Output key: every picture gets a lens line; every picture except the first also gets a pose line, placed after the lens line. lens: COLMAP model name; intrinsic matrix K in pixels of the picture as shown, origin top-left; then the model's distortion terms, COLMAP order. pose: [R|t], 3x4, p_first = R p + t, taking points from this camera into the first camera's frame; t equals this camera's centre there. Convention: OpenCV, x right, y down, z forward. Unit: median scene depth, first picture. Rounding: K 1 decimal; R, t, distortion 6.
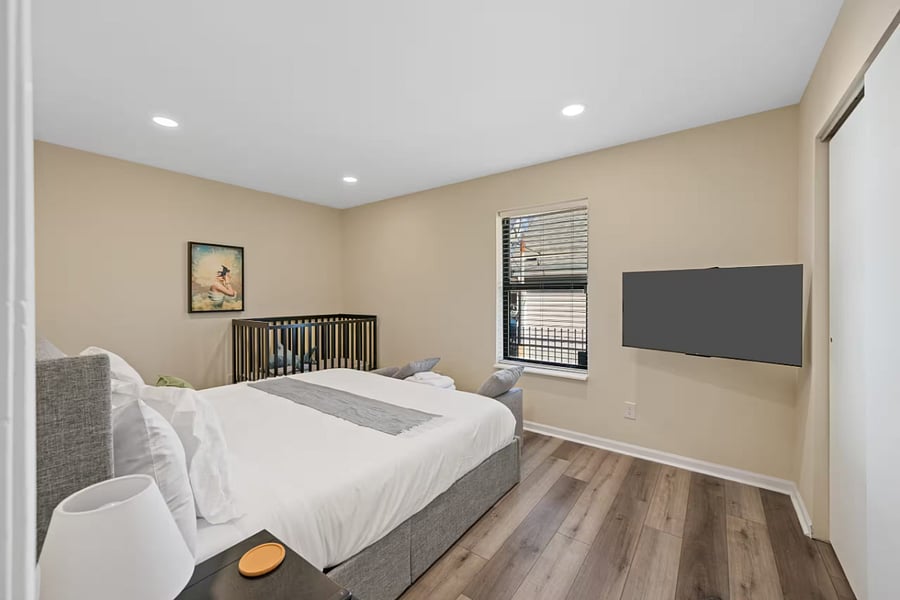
lens RADIAL K [[357.8, 0, 451.1], [0, 357.8, 298.3], [0, 0, 1]] dist [0.007873, 0.000158]
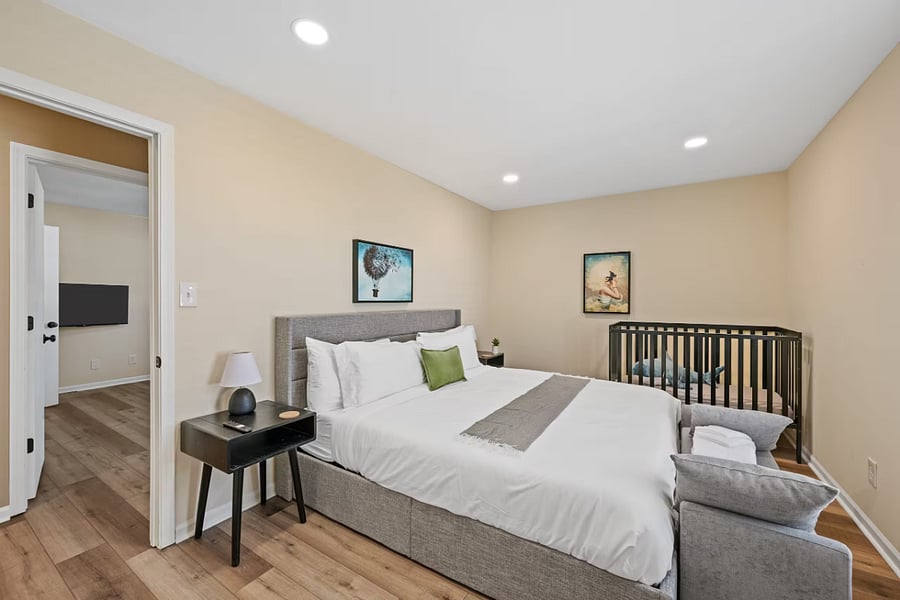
lens RADIAL K [[357.8, 0, 451.1], [0, 357.8, 298.3], [0, 0, 1]] dist [0.007873, 0.000158]
pose [[0.069509, 0.001701, -0.997580, 0.427244], [-0.012302, 0.999924, 0.000848, -0.003555], [0.997505, 0.012213, 0.069525, 0.443199]]
